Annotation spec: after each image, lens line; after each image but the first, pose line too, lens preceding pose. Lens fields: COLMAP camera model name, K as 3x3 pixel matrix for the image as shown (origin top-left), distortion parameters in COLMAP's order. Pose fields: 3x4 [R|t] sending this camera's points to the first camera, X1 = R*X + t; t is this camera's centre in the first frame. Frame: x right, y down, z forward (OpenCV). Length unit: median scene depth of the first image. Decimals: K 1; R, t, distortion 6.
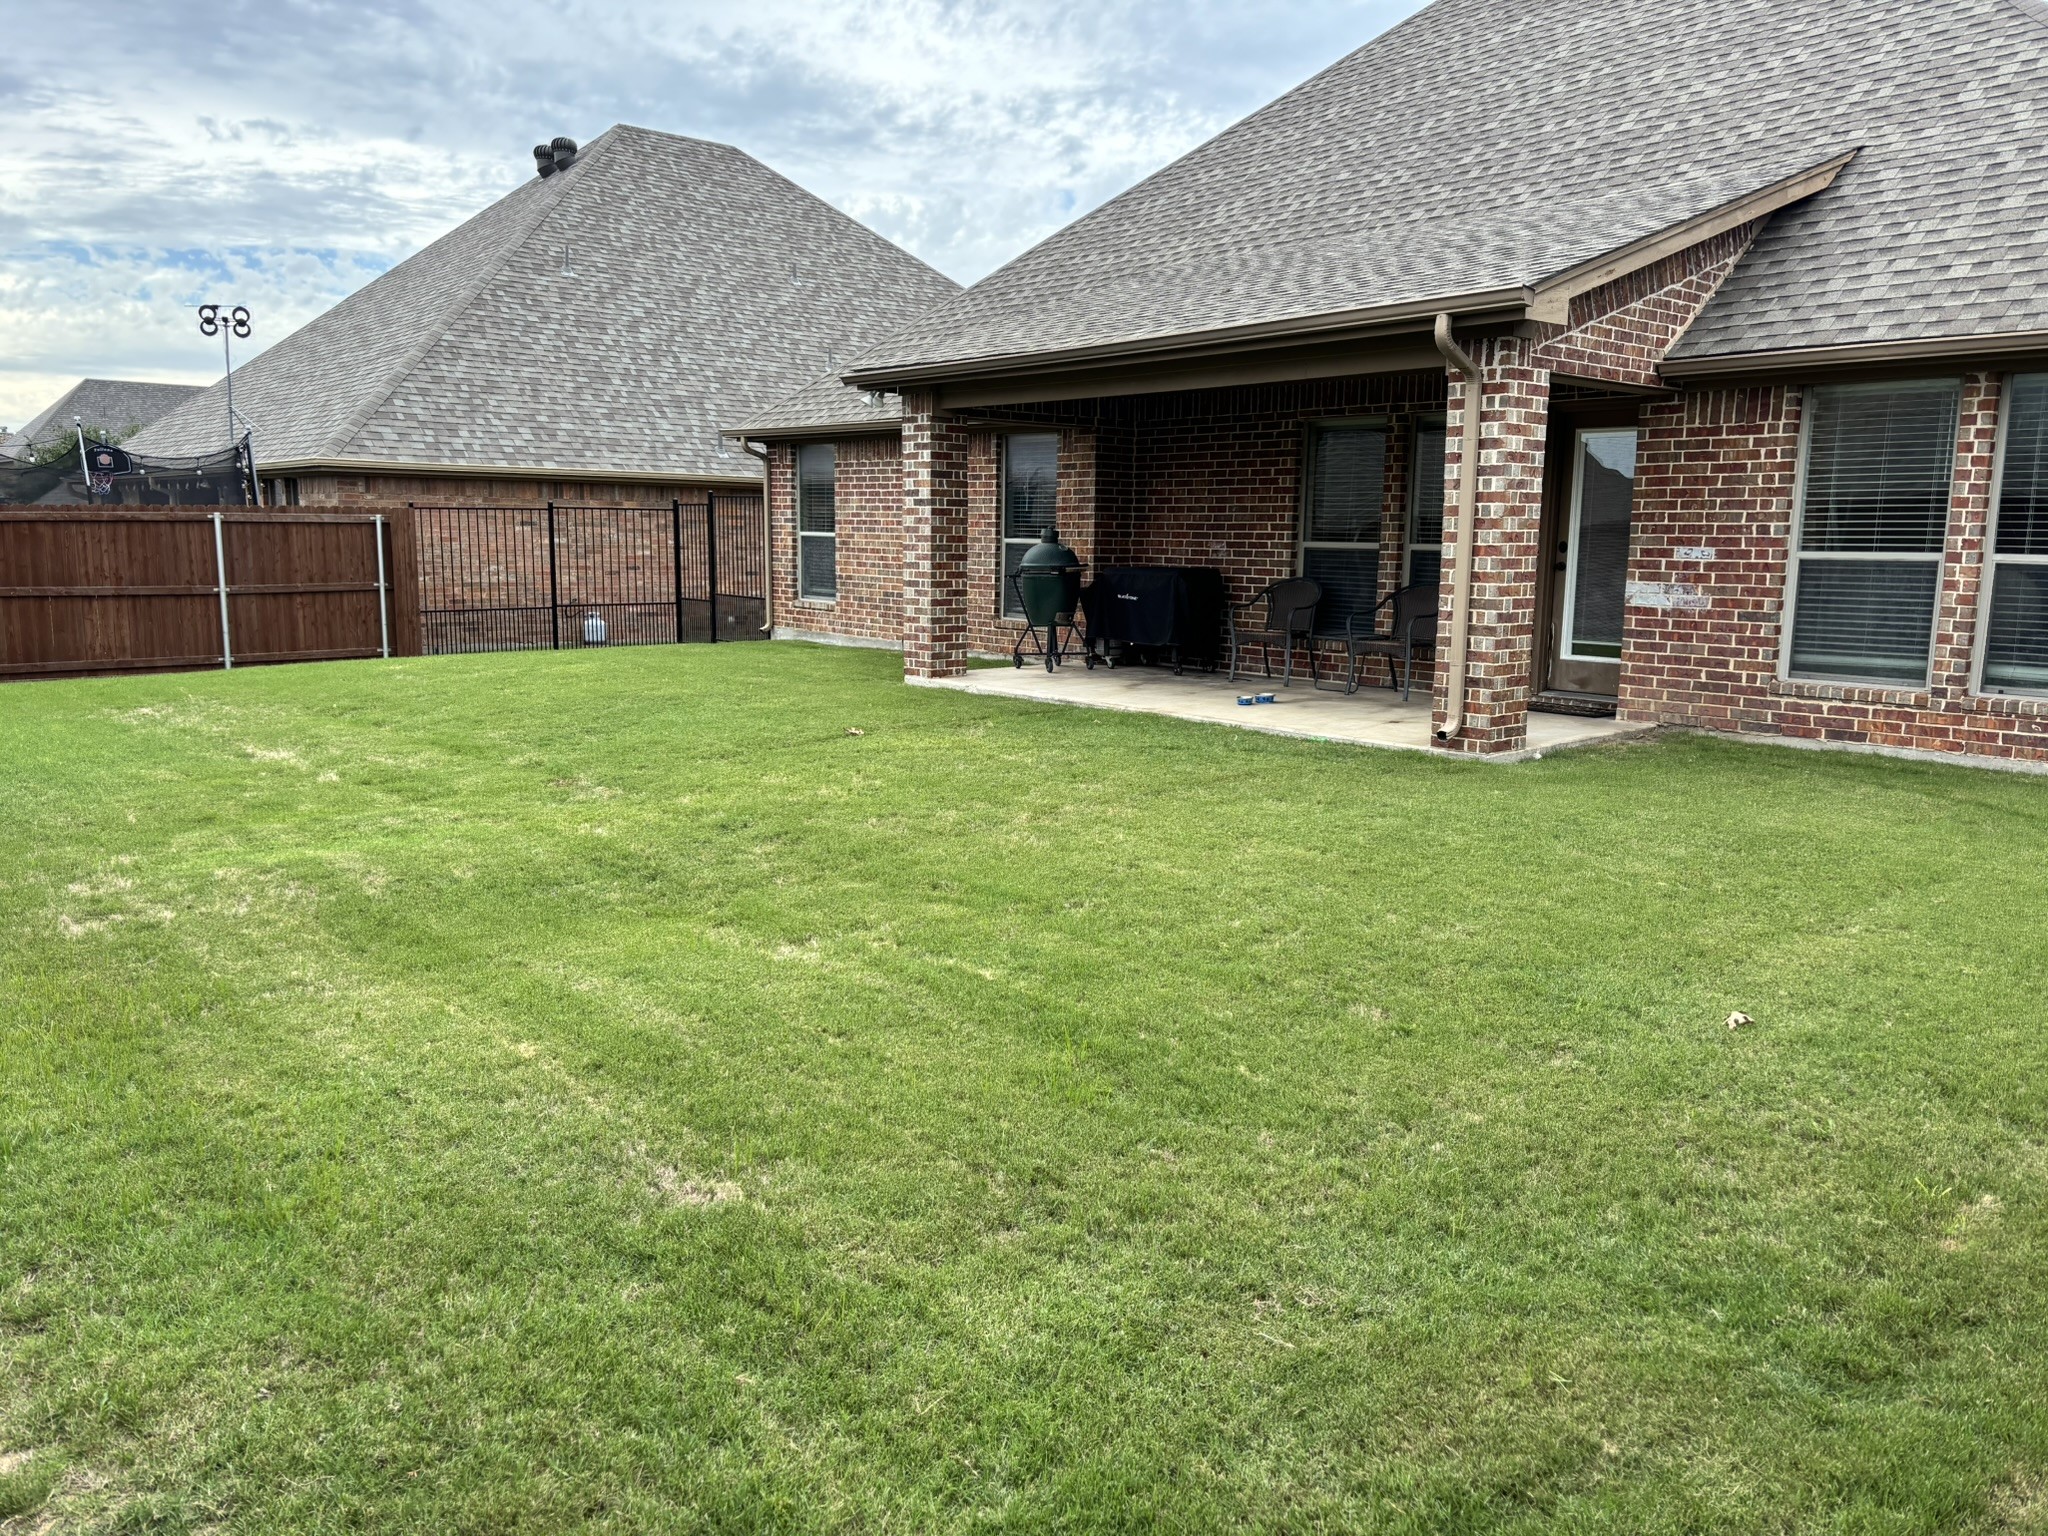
lens RADIAL K [[1576.4, 0, 1026.2], [0, 1576.4, 777.8], [0, 0, 1]] dist [0.048623, -0.035788]
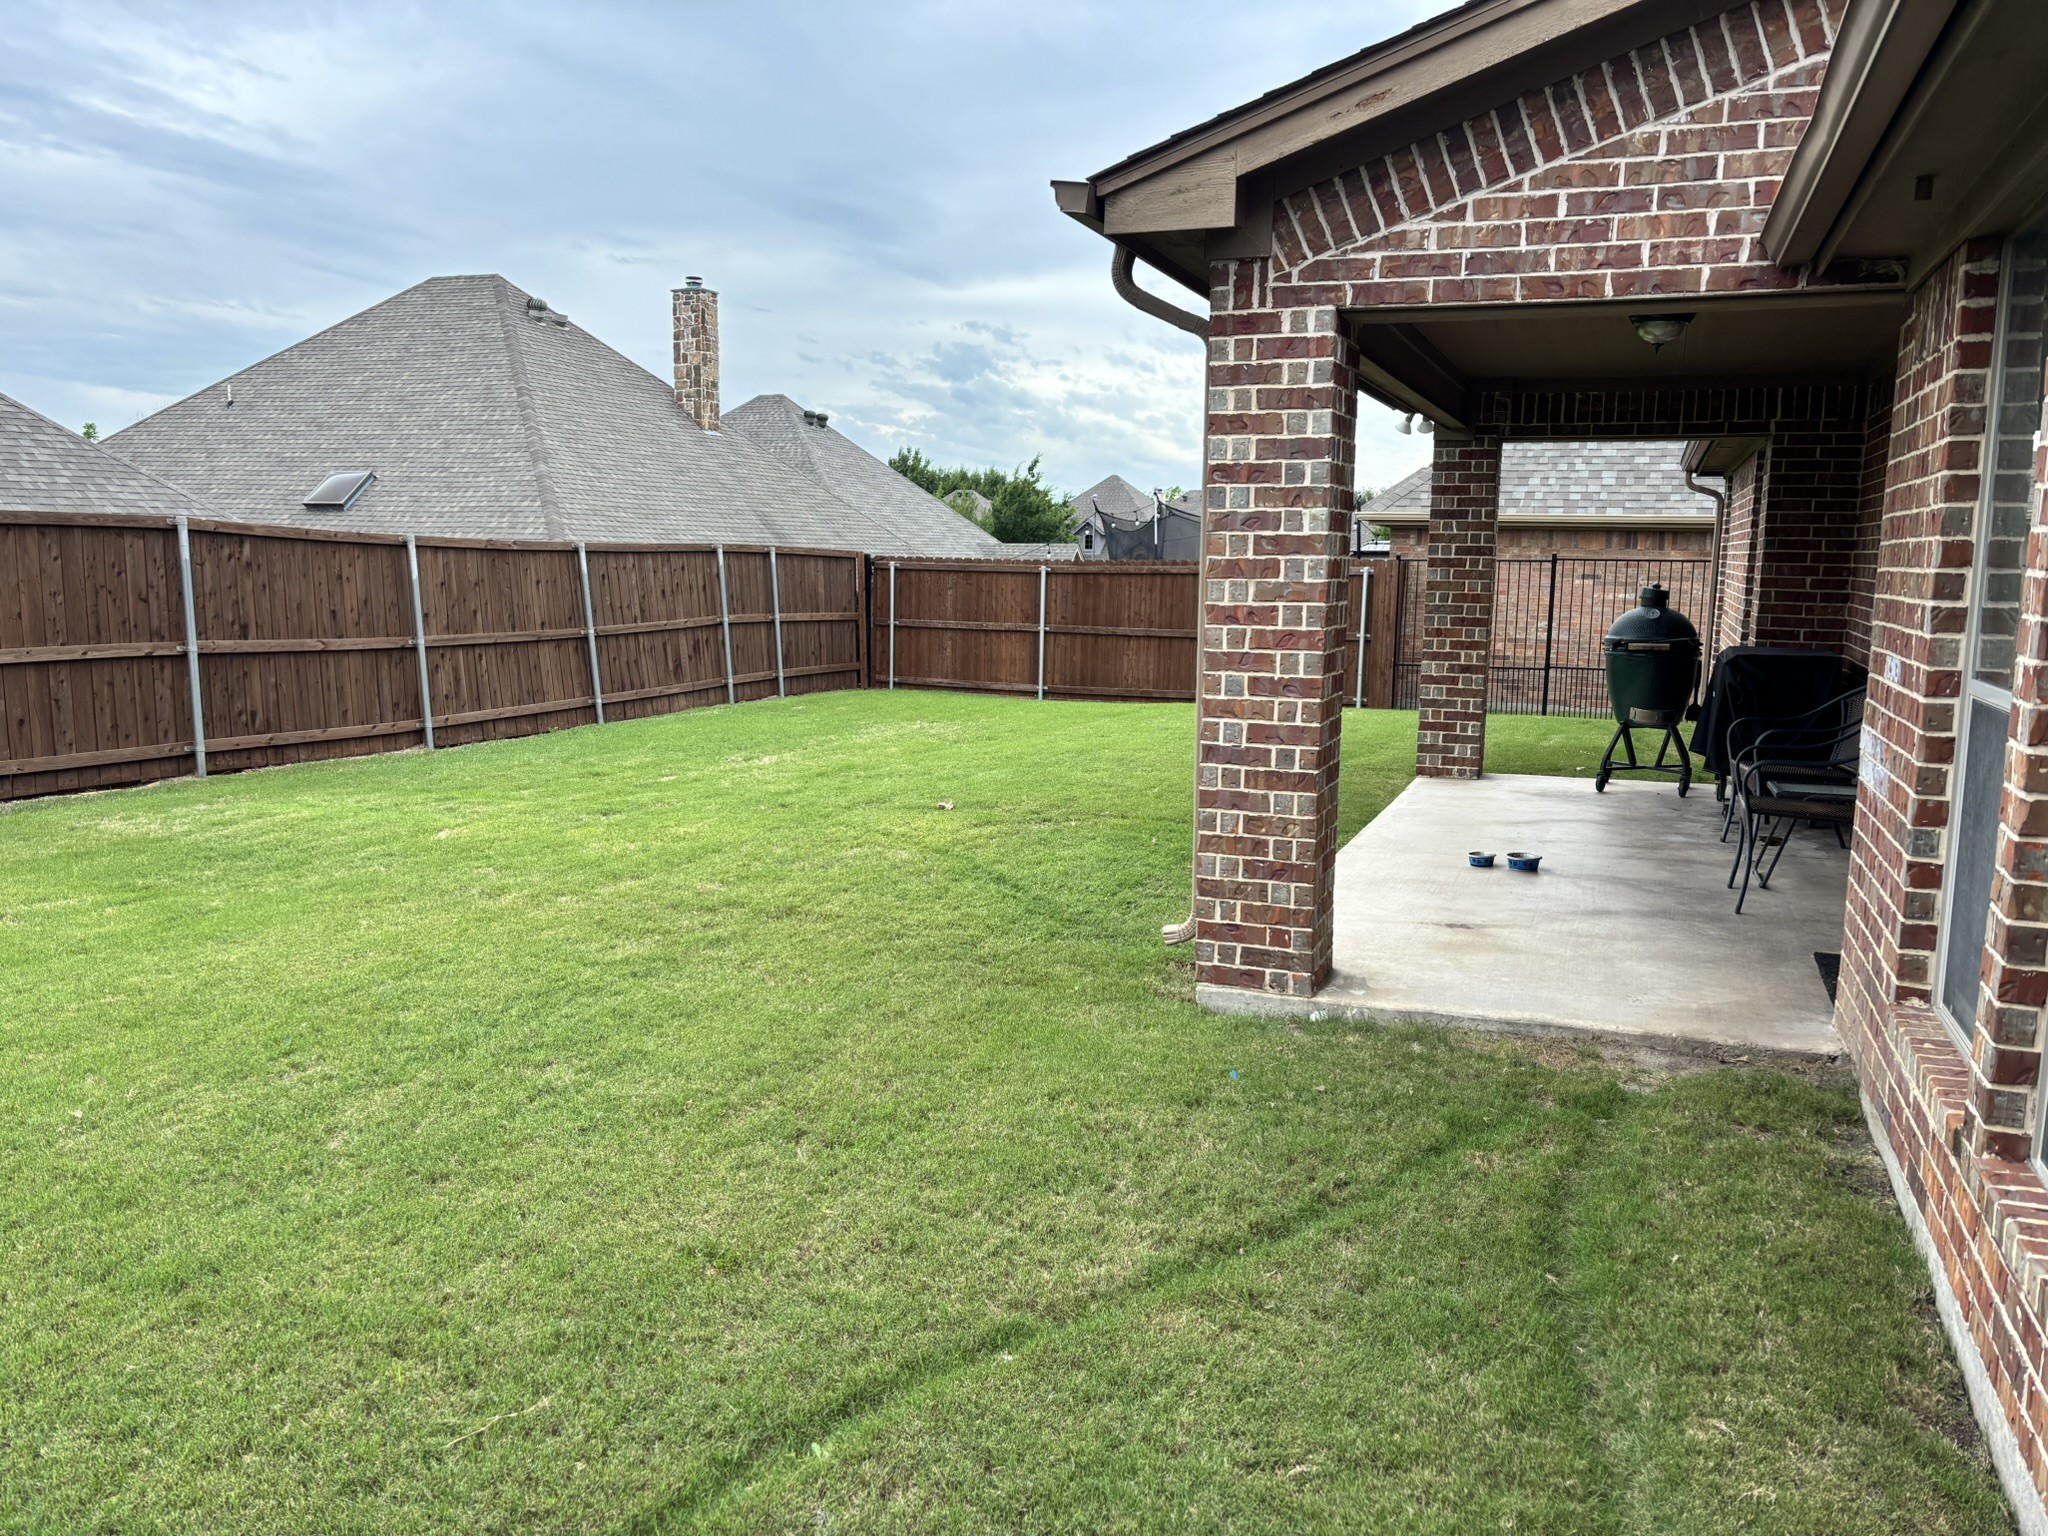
lens RADIAL K [[1576.4, 0, 1076.7], [0, 1576.4, 817.5], [0, 0, 1]] dist [0.048623, -0.035788]
pose [[0.479560, 0.140953, -0.866114, 0.732312], [-0.146573, 0.986015, 0.079310, -0.109834], [0.865181, 0.088915, 0.493514, 0.638866]]
